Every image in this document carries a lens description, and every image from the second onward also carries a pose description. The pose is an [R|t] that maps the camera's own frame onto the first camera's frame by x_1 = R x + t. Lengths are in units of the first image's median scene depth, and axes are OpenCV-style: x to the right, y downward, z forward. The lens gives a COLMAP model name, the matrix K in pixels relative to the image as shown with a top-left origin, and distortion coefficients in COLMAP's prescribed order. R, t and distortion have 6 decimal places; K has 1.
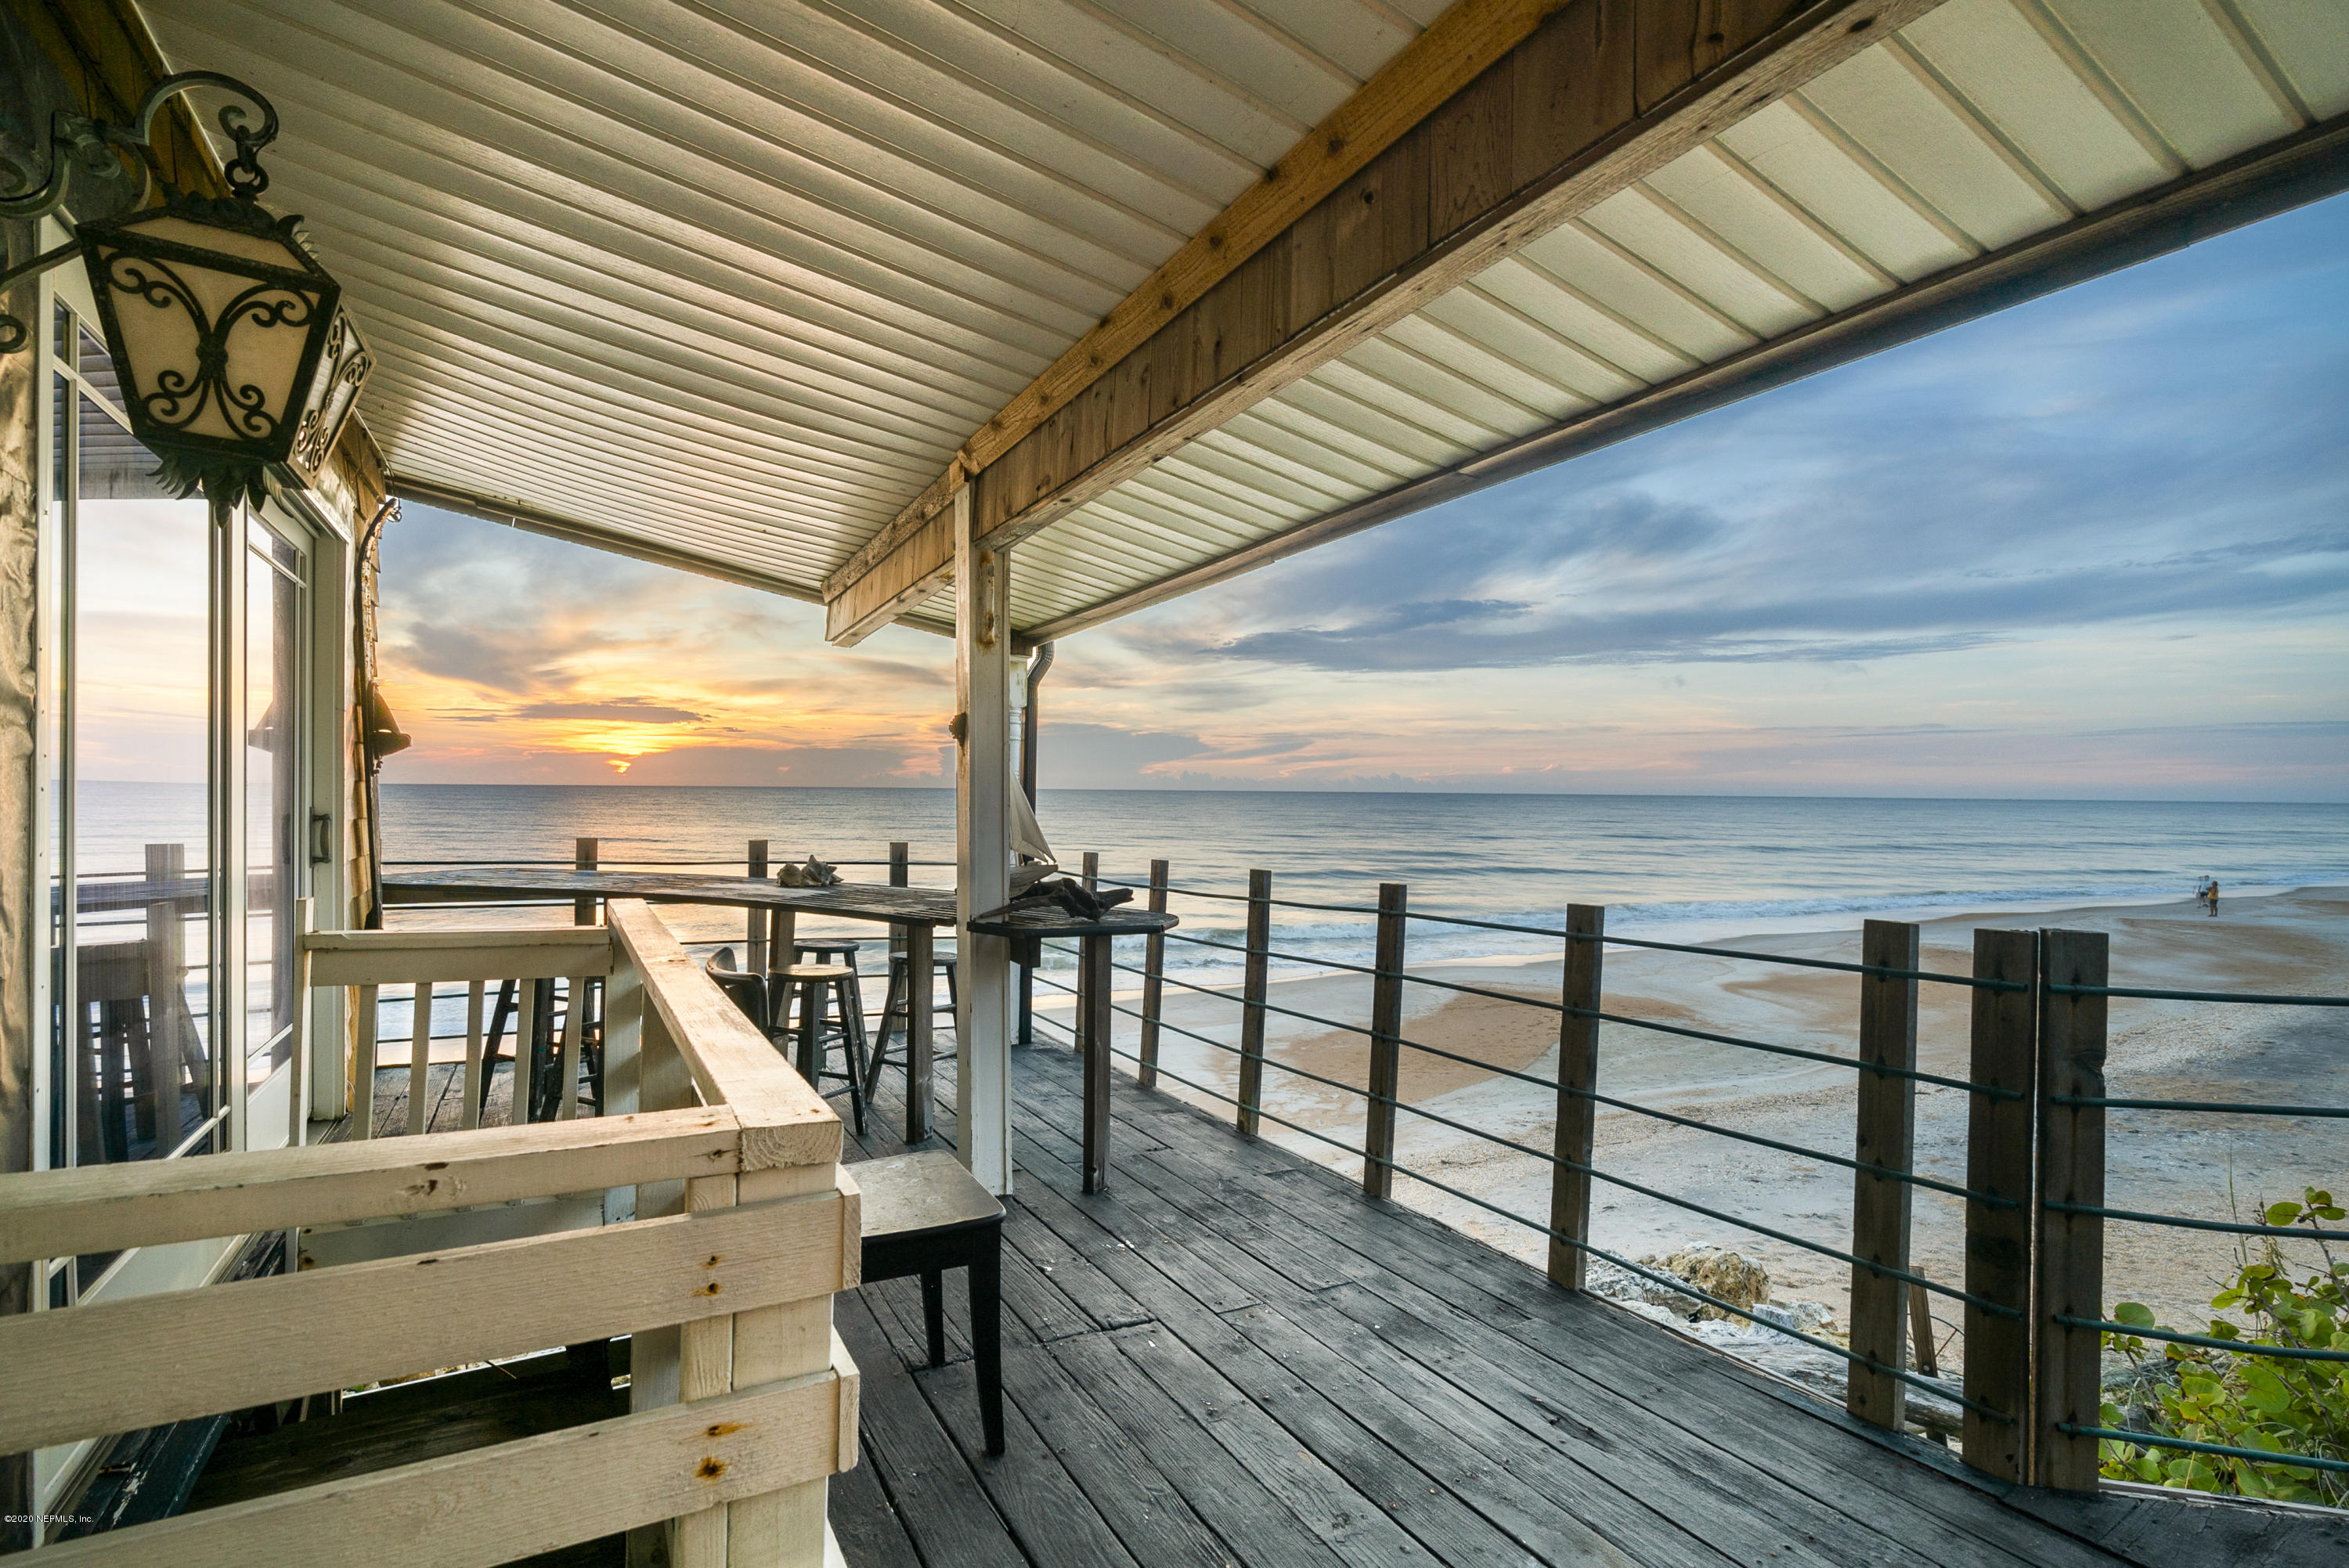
lens RADIAL K [[1128.4, 0, 1174.5], [0, 1128.4, 784.0], [0, 0, 1]] dist [0.000846, 0.000220]
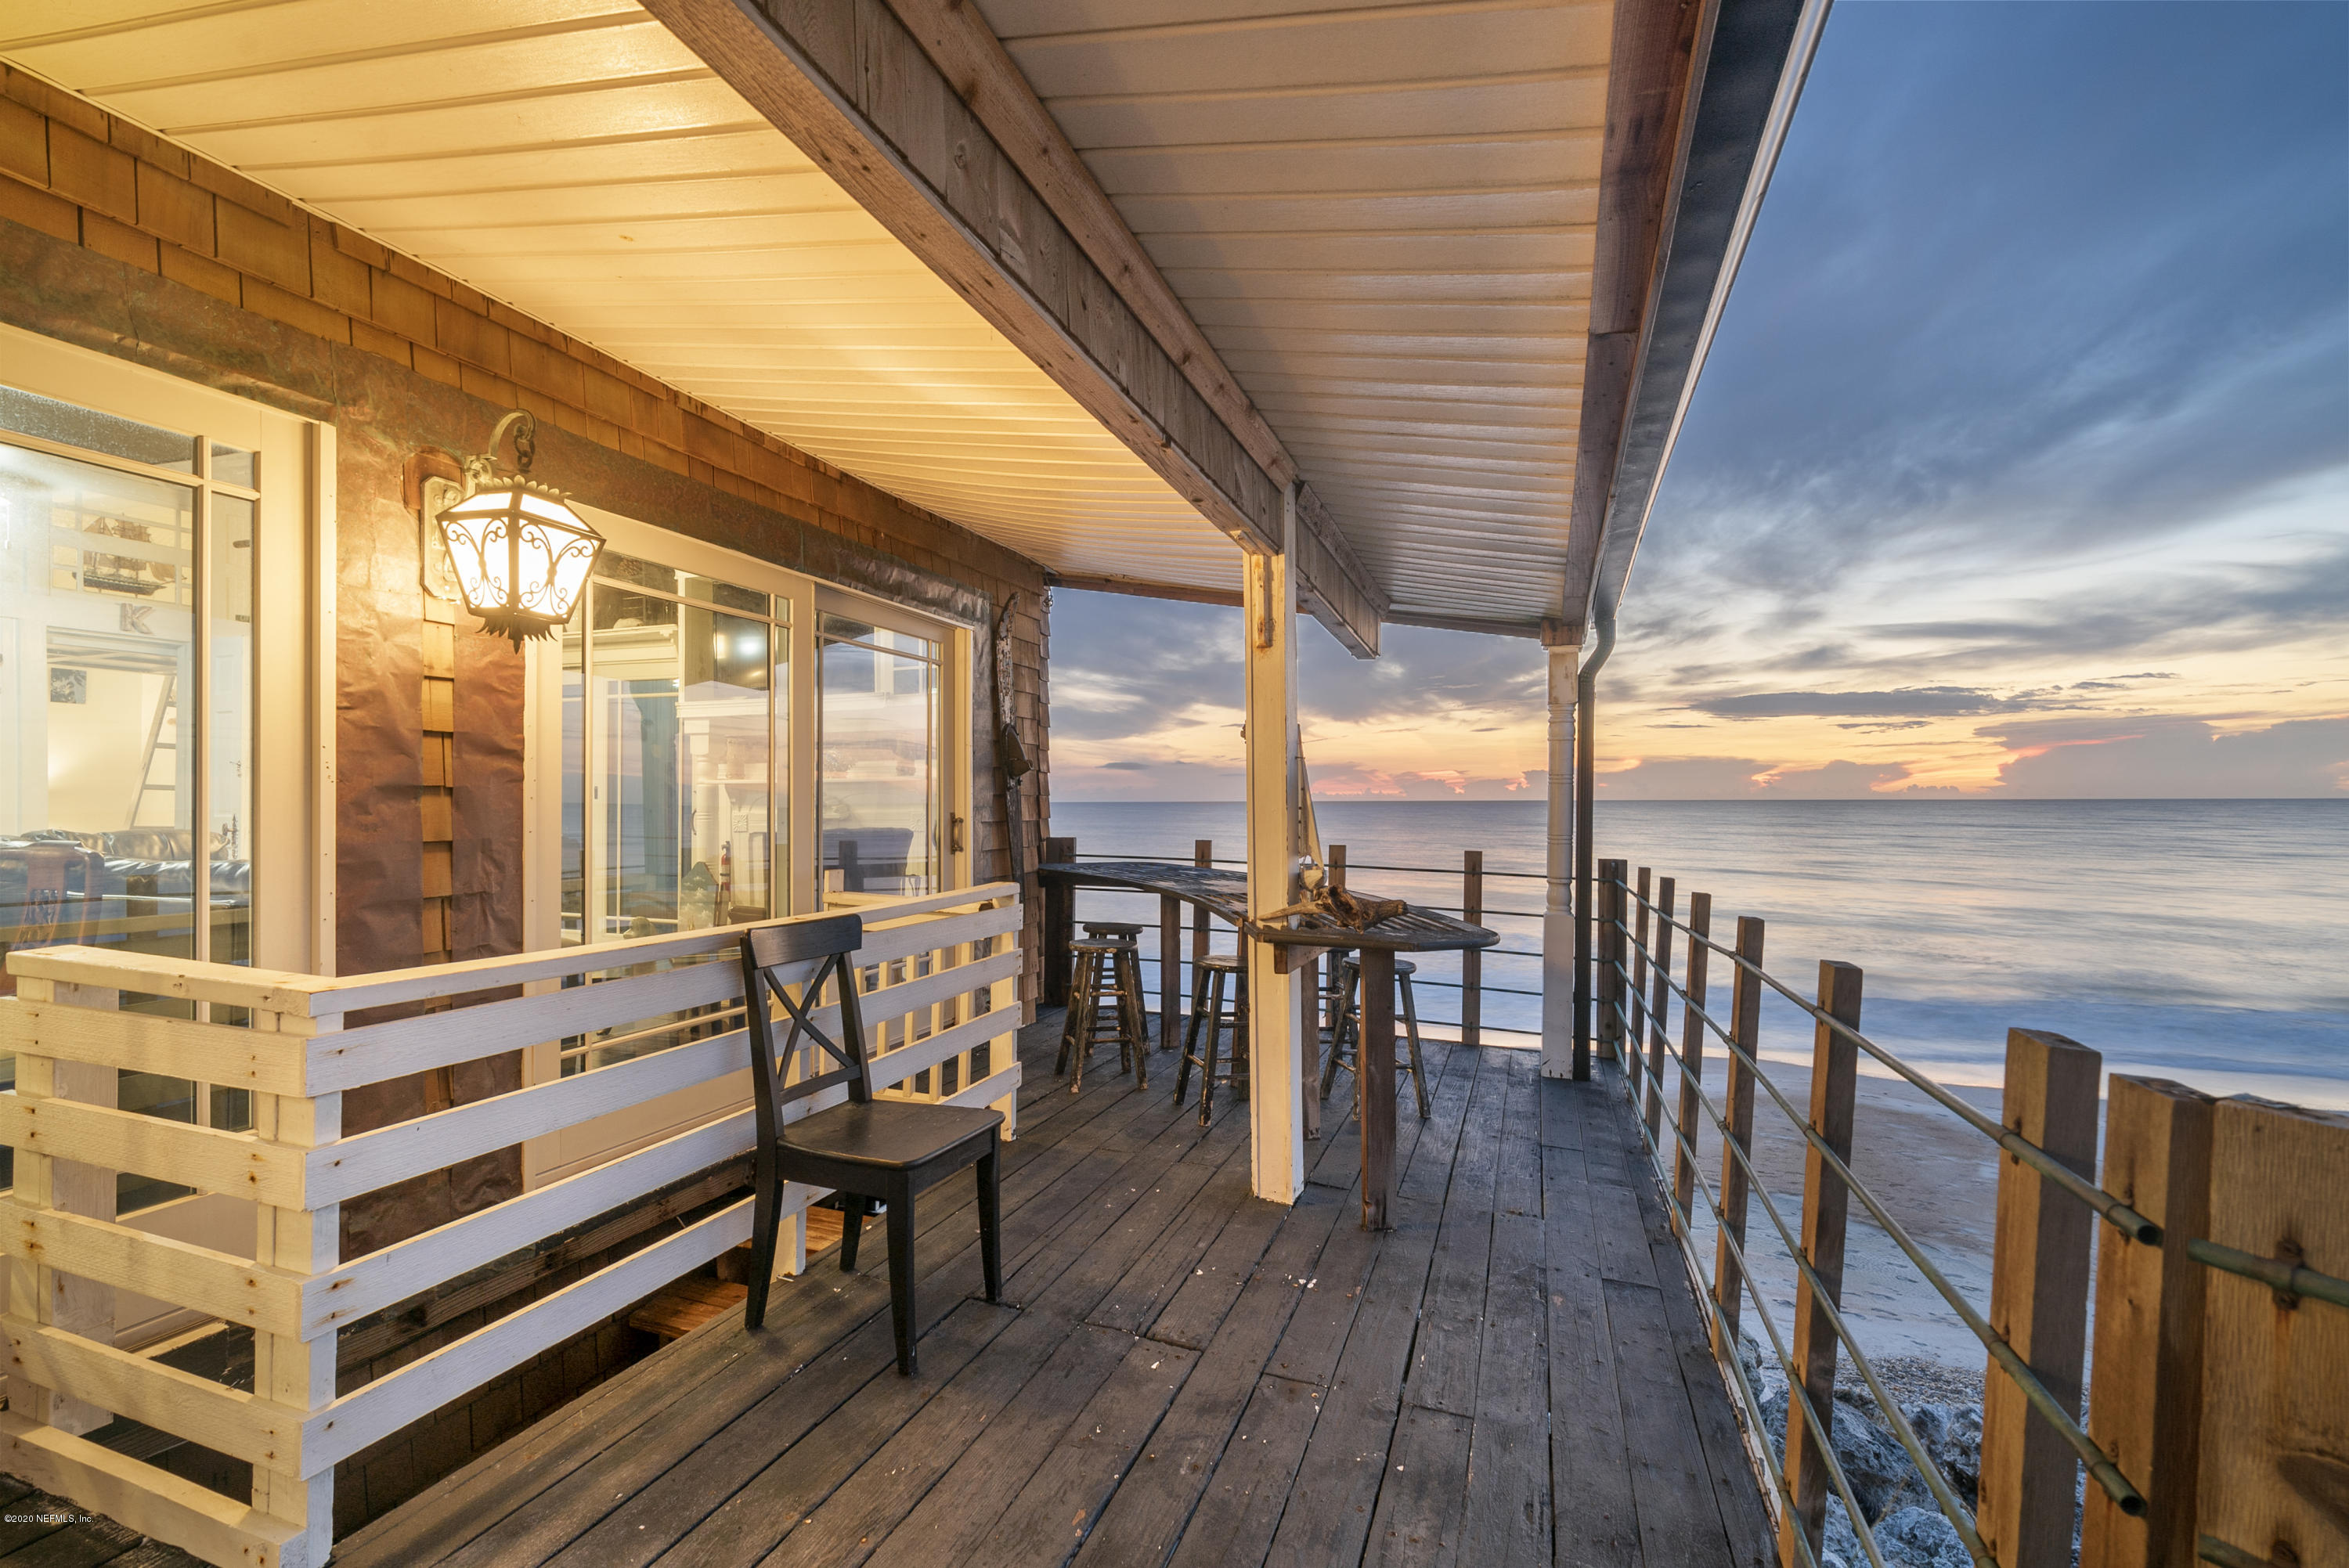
lens RADIAL K [[1086.4, 0, 1157.3], [0, 1086.4, 744.9], [0, 0, 1]] dist [-0.000625, 0.000010]
pose [[0.633493, -0.051840, -0.772010, 0.541200], [0.012844, 0.998320, -0.056497, 0.011507], [0.773642, 0.025875, 0.633094, 0.292880]]
